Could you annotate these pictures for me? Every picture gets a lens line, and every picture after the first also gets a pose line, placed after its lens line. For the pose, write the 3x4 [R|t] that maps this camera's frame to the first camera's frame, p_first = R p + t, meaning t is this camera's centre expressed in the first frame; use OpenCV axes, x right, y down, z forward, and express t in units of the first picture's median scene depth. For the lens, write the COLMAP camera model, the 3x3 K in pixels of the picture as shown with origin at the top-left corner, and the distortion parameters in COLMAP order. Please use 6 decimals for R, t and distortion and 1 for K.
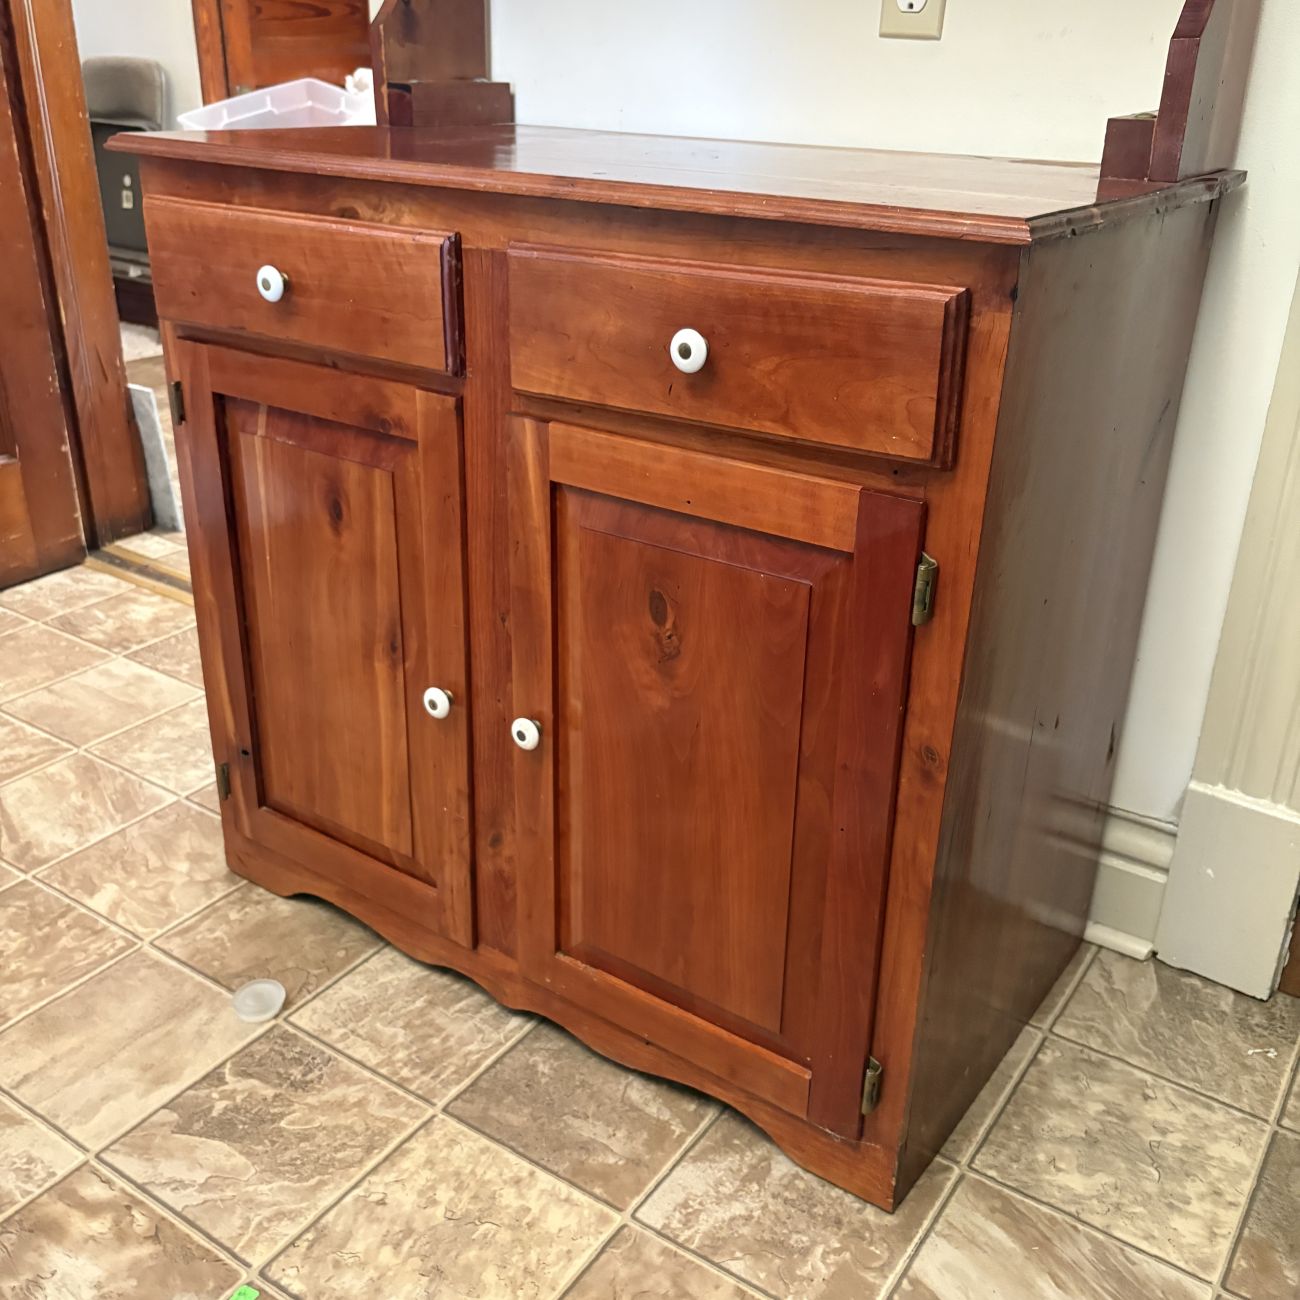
lens RADIAL K [[1357.5, 0, 645.6], [0, 1357.5, 640.5], [0, 0, 1]] dist [-0.003054, 0.015504]
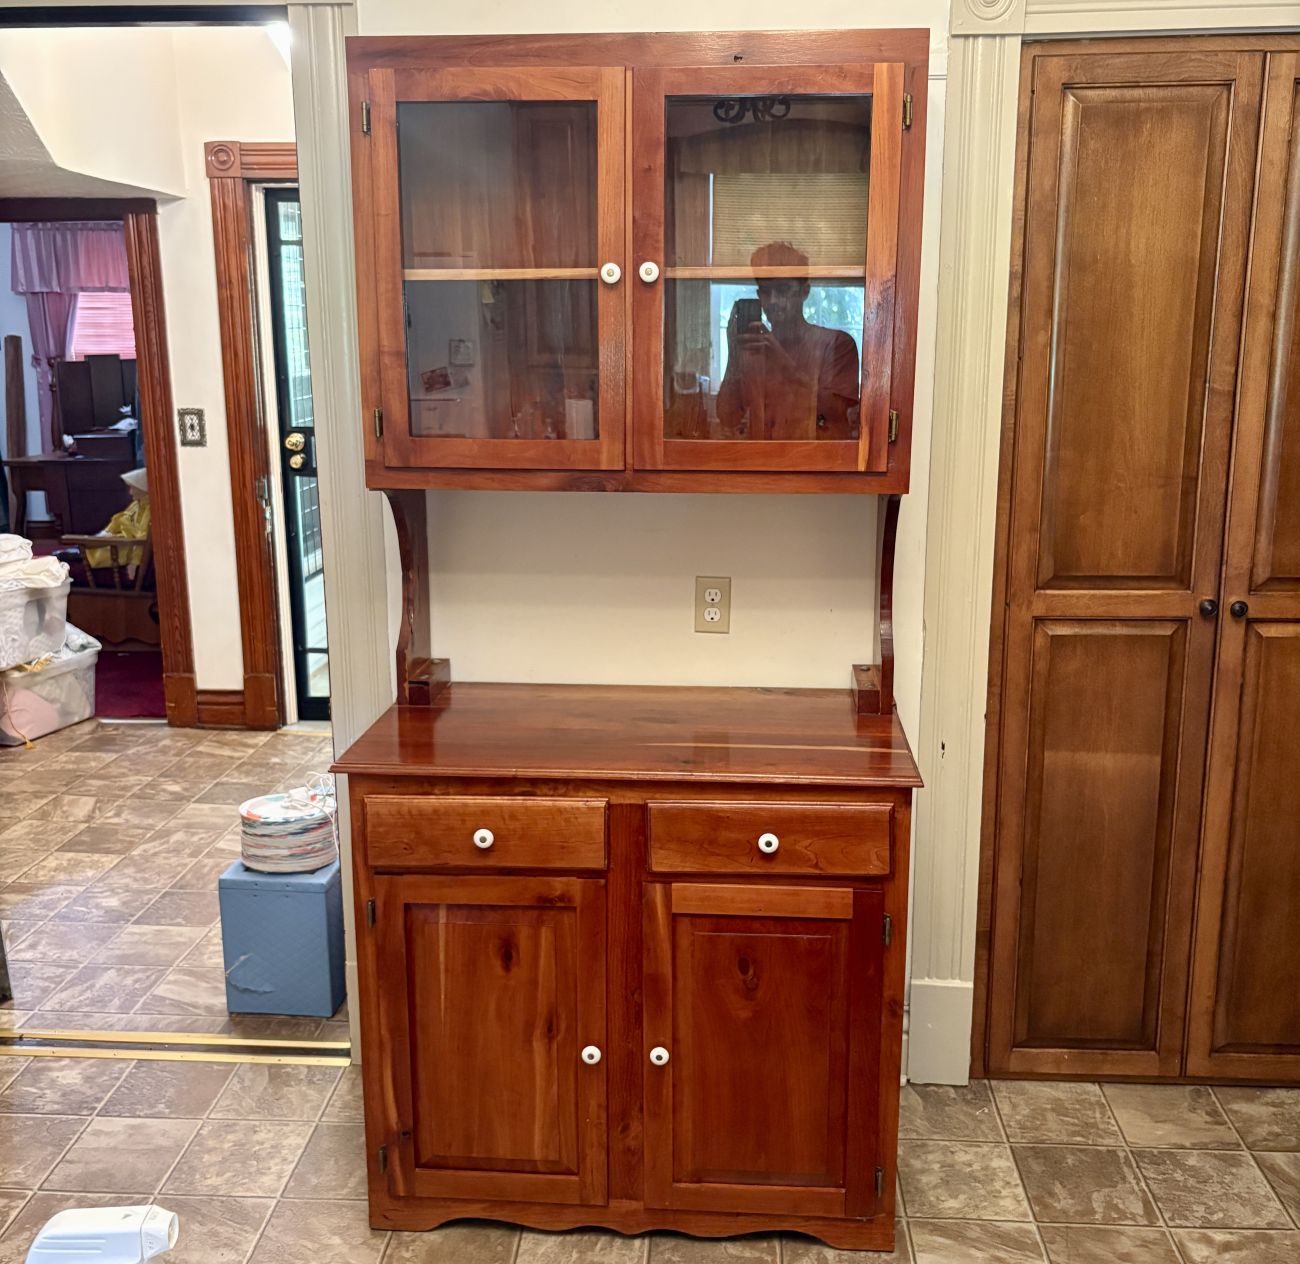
lens RADIAL K [[1350.6, 0, 653.3], [0, 1350.6, 597.1], [0, 0, 1]] dist [0.002855, 0.029336]
pose [[0.847855, -0.124440, 0.515419, -0.902402], [0.228781, 0.962785, -0.143889, -0.248144], [-0.478332, 0.239915, 0.844771, -0.620875]]
